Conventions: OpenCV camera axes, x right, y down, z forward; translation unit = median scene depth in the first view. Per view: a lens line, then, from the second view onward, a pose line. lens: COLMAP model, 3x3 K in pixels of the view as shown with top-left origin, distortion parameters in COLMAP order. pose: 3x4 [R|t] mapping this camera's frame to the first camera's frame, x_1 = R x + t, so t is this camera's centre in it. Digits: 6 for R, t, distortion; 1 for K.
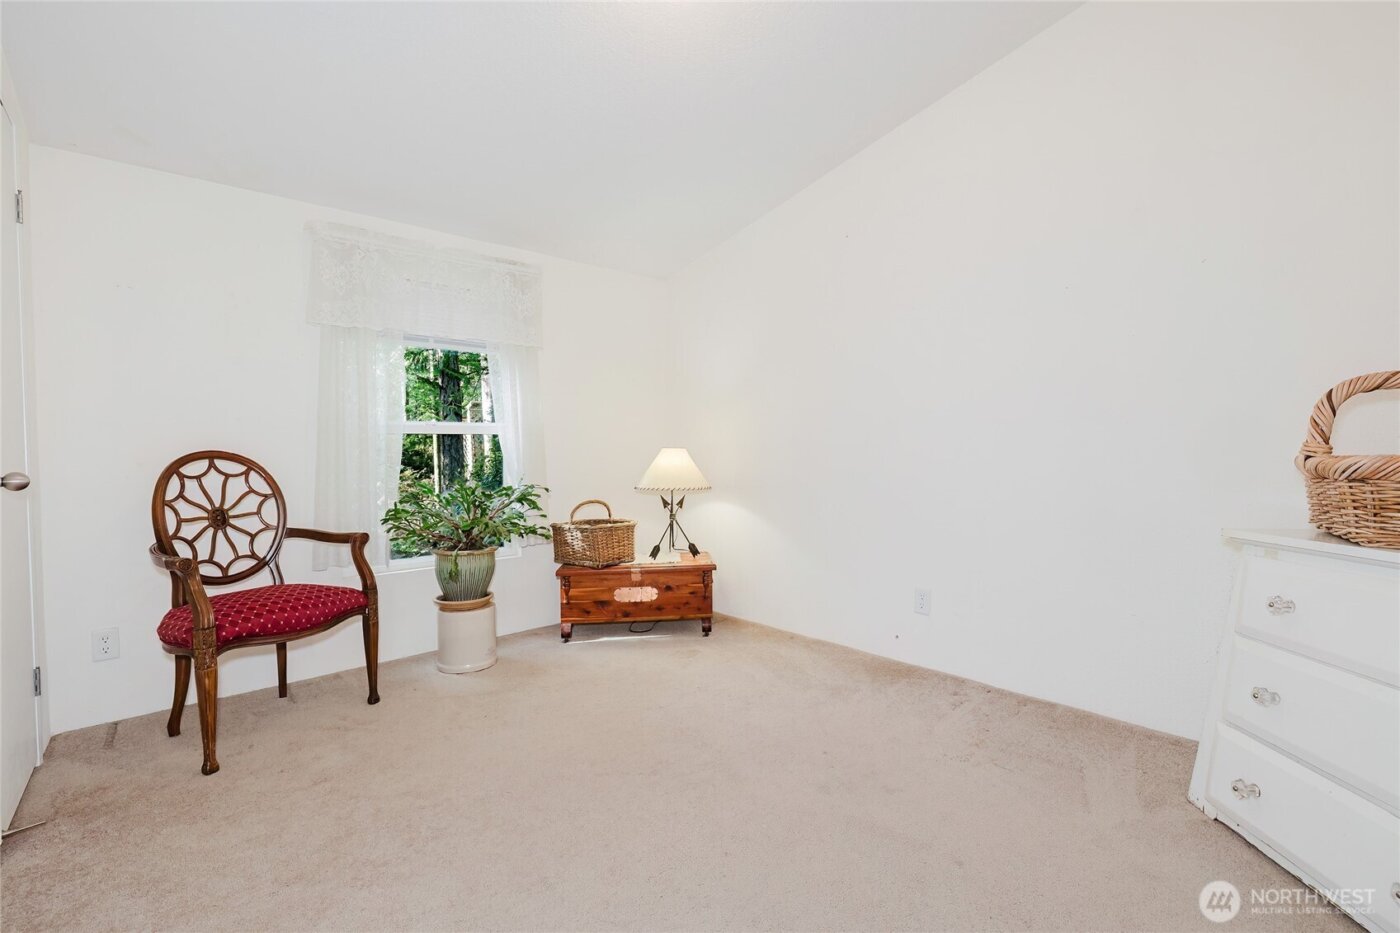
lens RADIAL K [[609.0, 0, 702.5], [0, 609.0, 491.1], [0, 0, 1]] dist [-0.000139, -0.000106]
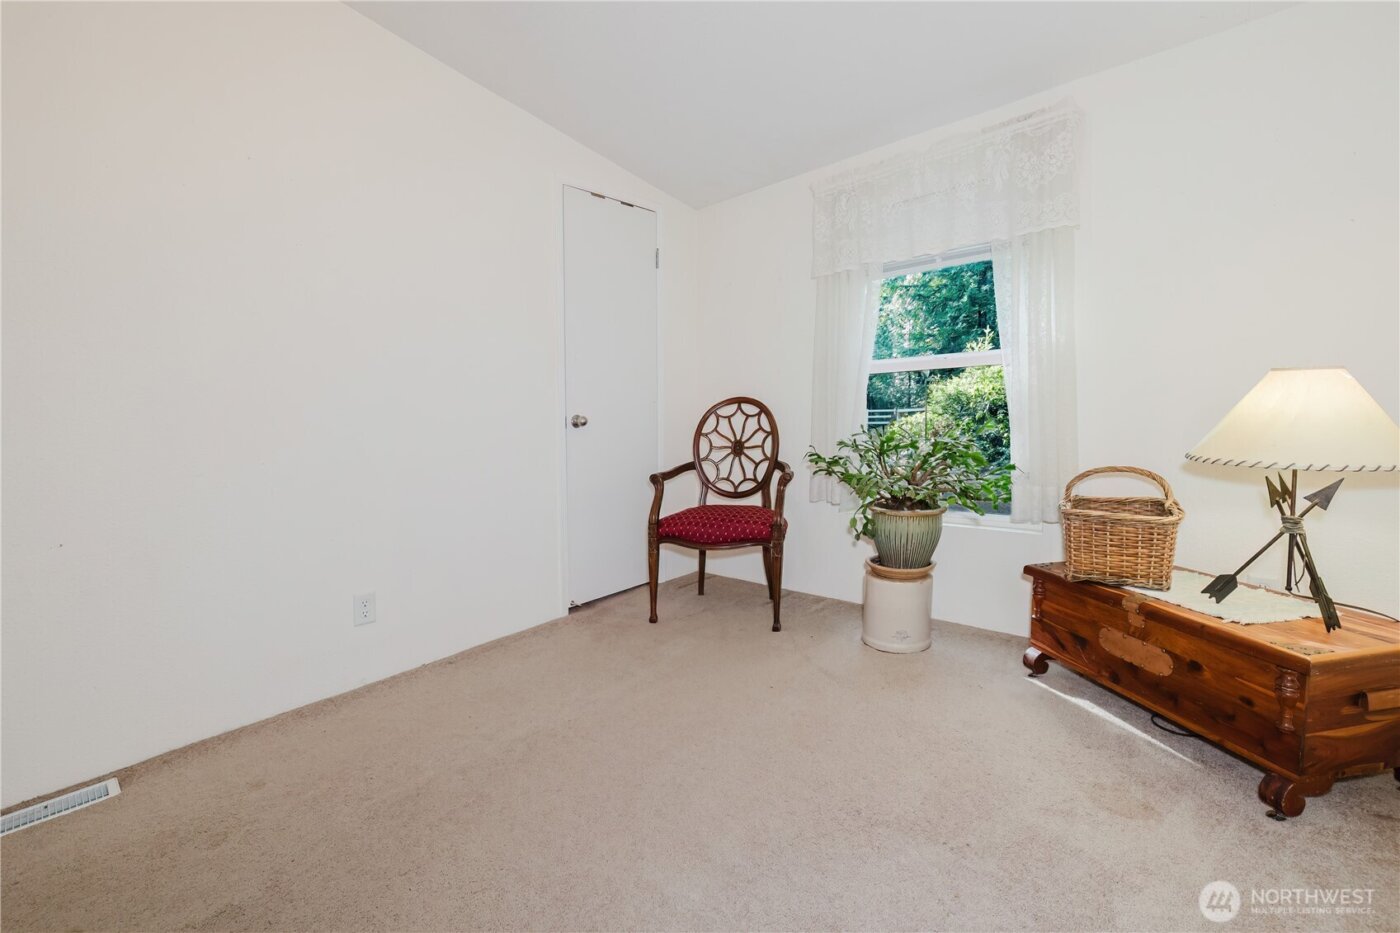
lens RADIAL K [[592.5, 0, 696.9], [0, 592.5, 441.3], [0, 0, 1]] dist [0.000651, -0.000211]
pose [[0.124301, 0.070438, -0.989741, 0.458932], [-0.022505, 0.997421, 0.068159, -0.054606], [0.991989, 0.013802, 0.125566, 0.729341]]
